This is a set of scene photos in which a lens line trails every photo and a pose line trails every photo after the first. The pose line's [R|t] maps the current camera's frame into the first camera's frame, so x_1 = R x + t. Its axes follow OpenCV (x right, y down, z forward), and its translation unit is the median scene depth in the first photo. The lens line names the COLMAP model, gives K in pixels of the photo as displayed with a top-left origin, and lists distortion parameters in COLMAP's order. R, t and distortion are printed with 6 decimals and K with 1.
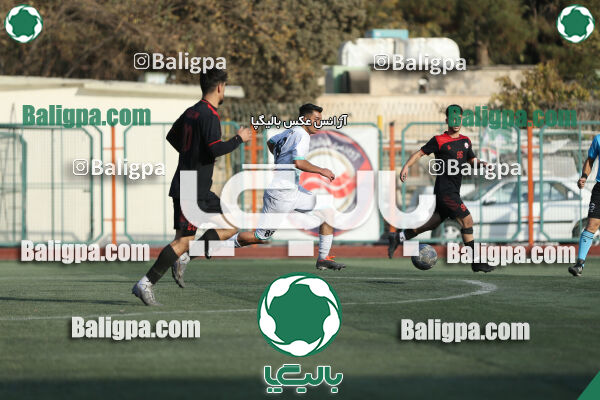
lens RADIAL K [[3781.7, 0, 299.3], [0, 3781.7, 203.6], [0, 0, 1]] dist [1.847833, 0.000000]
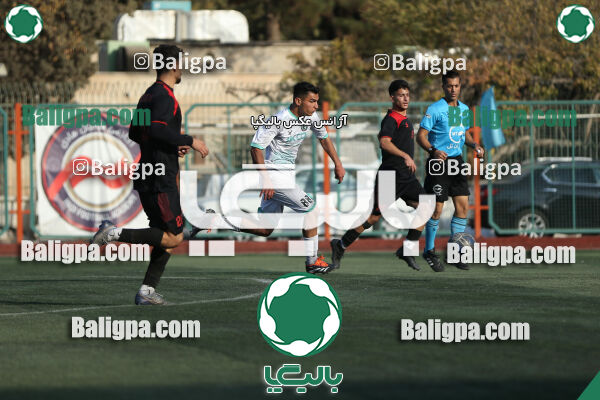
lens RADIAL K [[3781.7, 0, 299.7], [0, 3781.7, 197.9], [0, 0, 1]] dist [1.847833, 0.000000]
pose [[0.999937, -0.004305, -0.010382, 0.063604], [0.004281, 0.999988, -0.002317, 0.003095], [0.010392, 0.002272, 0.999943, 0.099112]]
